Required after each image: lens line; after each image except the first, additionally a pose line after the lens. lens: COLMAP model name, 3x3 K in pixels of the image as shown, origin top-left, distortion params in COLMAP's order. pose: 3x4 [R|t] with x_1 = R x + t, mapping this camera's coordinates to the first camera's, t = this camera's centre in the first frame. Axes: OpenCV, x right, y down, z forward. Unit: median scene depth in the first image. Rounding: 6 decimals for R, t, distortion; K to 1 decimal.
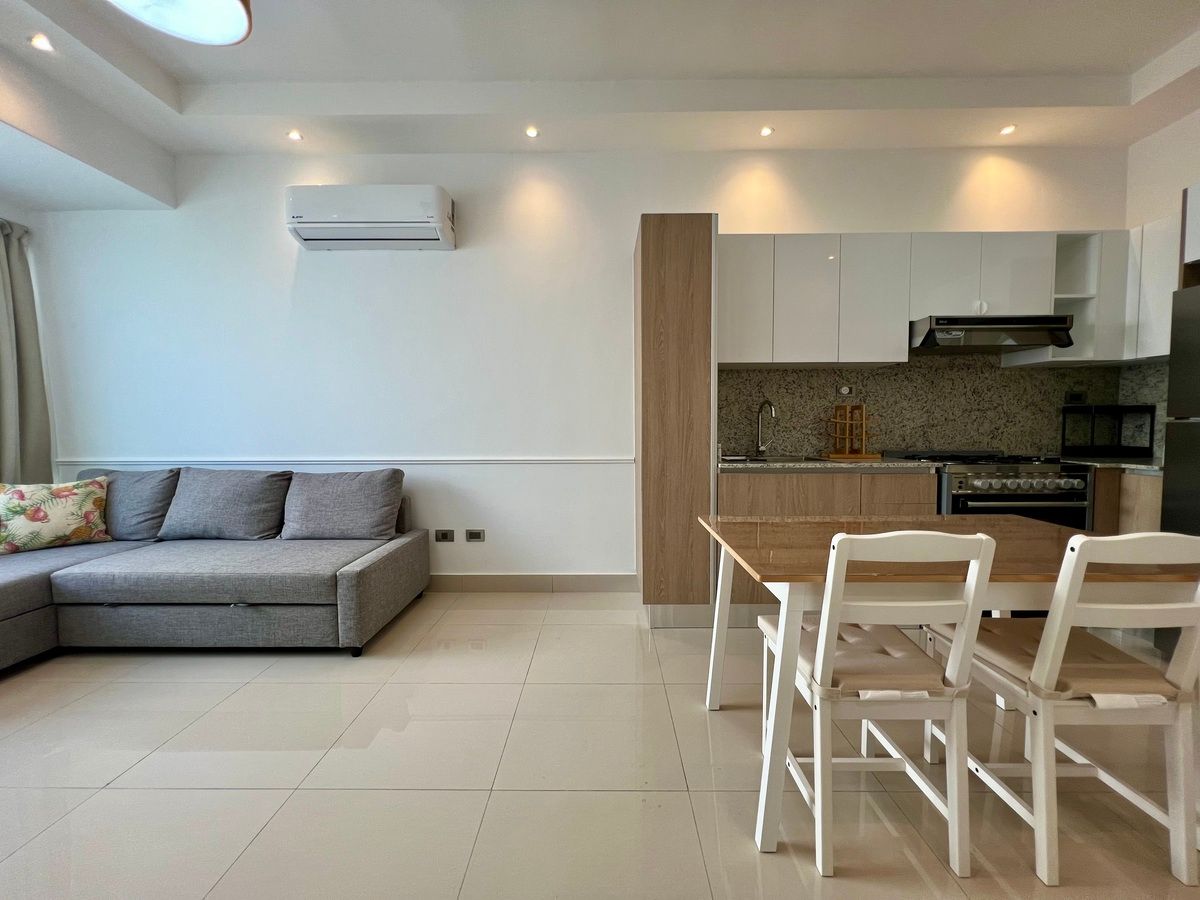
lens RADIAL K [[480.4, 0, 602.2], [0, 480.4, 447.6], [0, 0, 1]] dist [-0.001134, -0.000276]
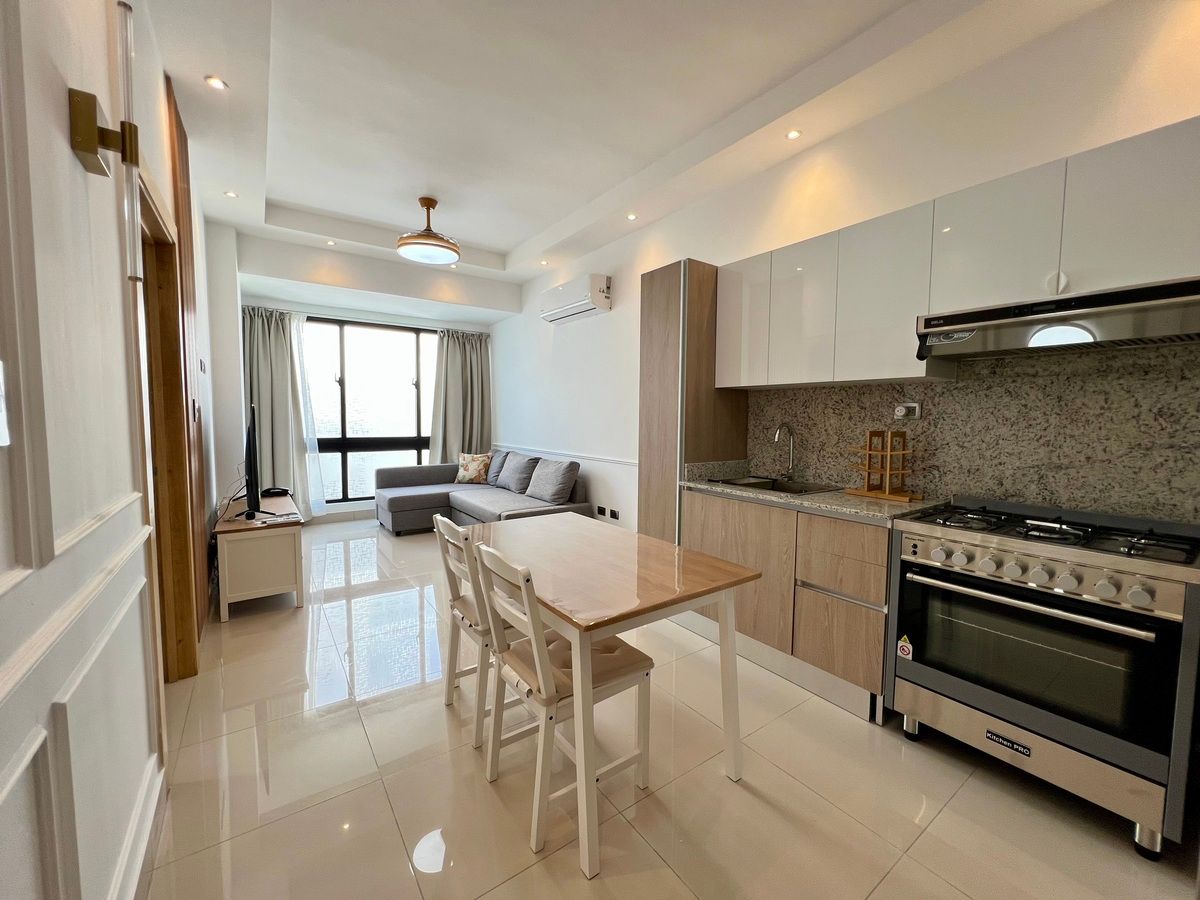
lens RADIAL K [[480.4, 0, 596.2], [0, 480.4, 446.9], [0, 0, 1]] dist [-0.001134, -0.000276]
pose [[0.586824, 0.061858, -0.807348, 0.911298], [-0.050339, 0.997936, 0.039871, -0.072328], [0.808148, 0.017243, 0.588727, 0.154122]]
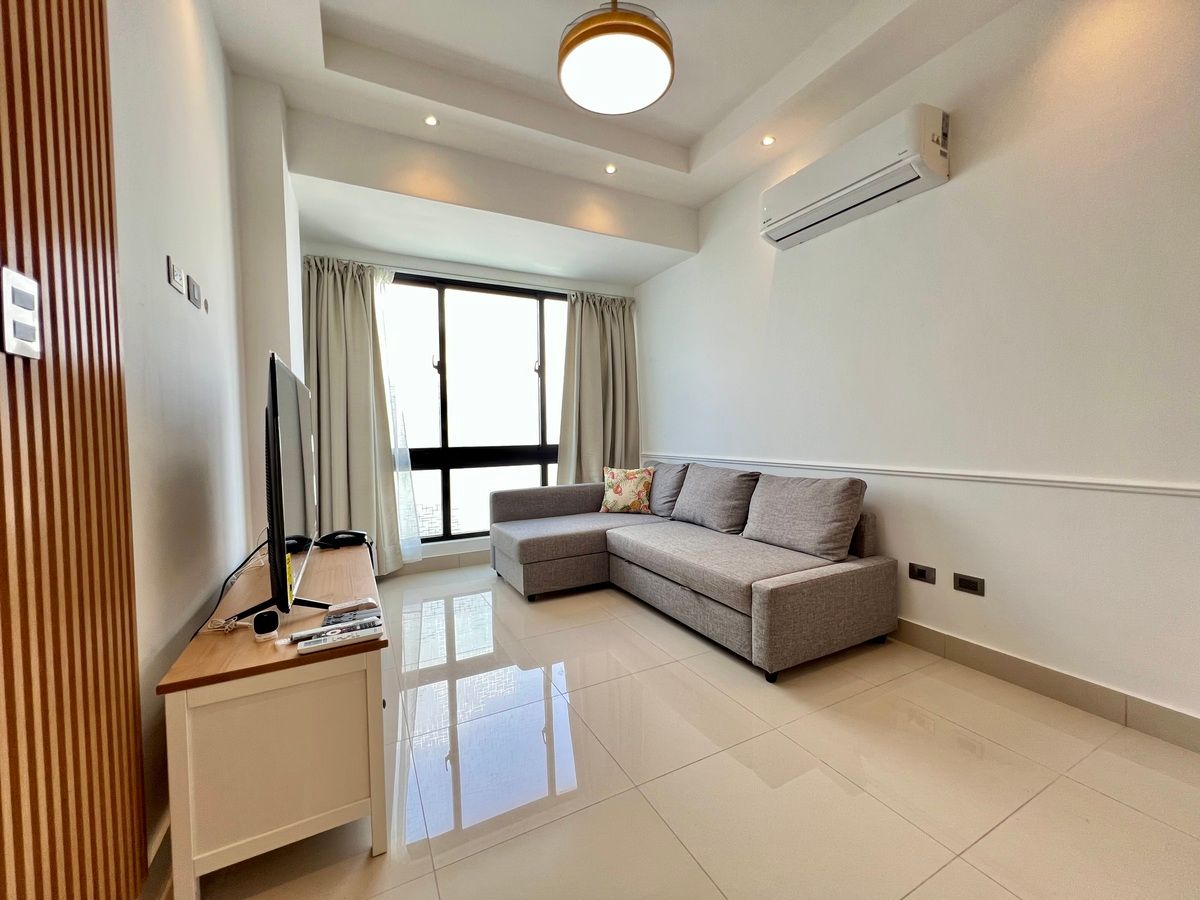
lens RADIAL K [[480.4, 0, 597.4], [0, 480.4, 448.4], [0, 0, 1]] dist [-0.001134, -0.000276]
pose [[0.463580, 0.027234, -0.885636, 0.106196], [-0.027807, 0.999482, 0.016180, -0.009762], [0.885618, 0.017126, 0.464098, 0.227484]]
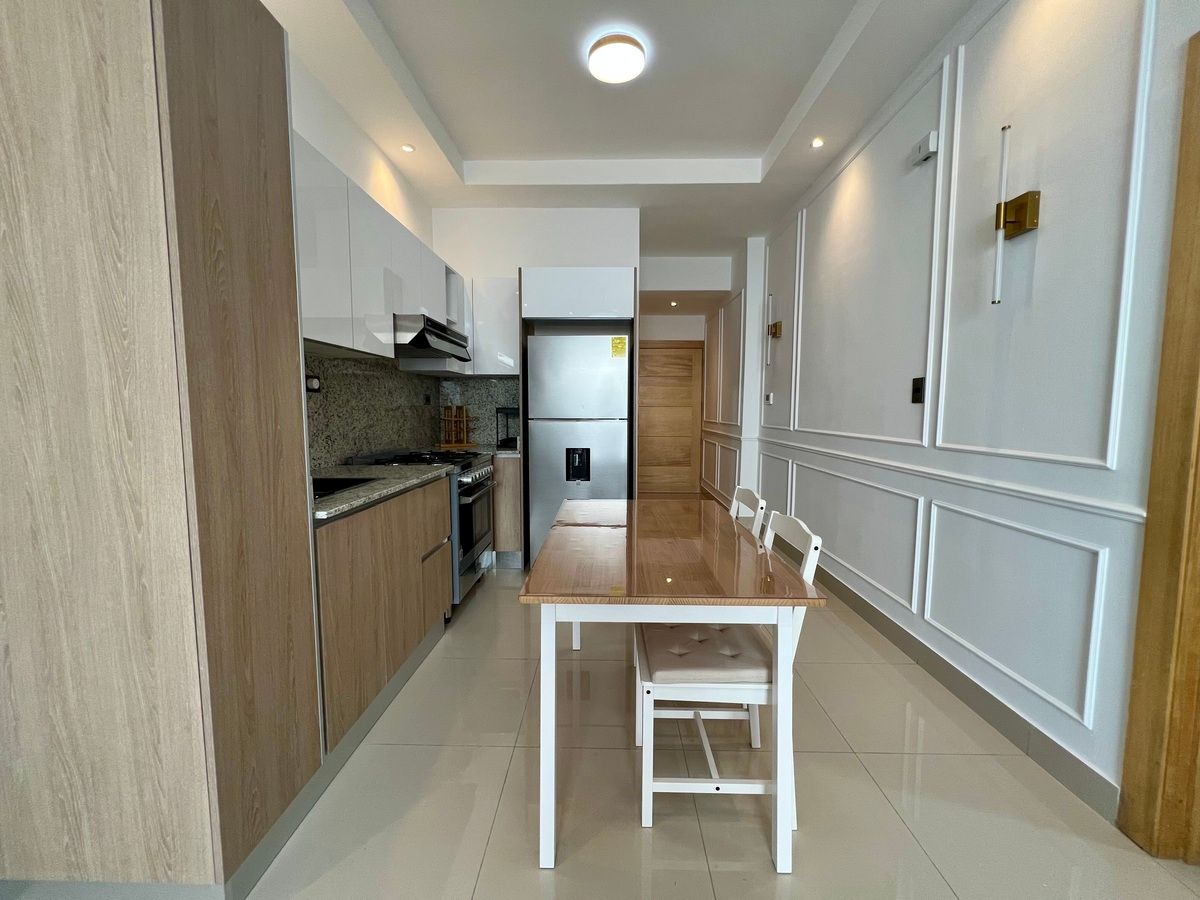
lens RADIAL K [[480.4, 0, 598.2], [0, 480.4, 450.8], [0, 0, 1]] dist [-0.001134, -0.000276]
pose [[0.019474, -0.082100, 0.996434, -0.263948], [0.042973, 0.995771, 0.081205, -0.060199], [-0.998886, 0.041239, 0.022919, 0.582456]]
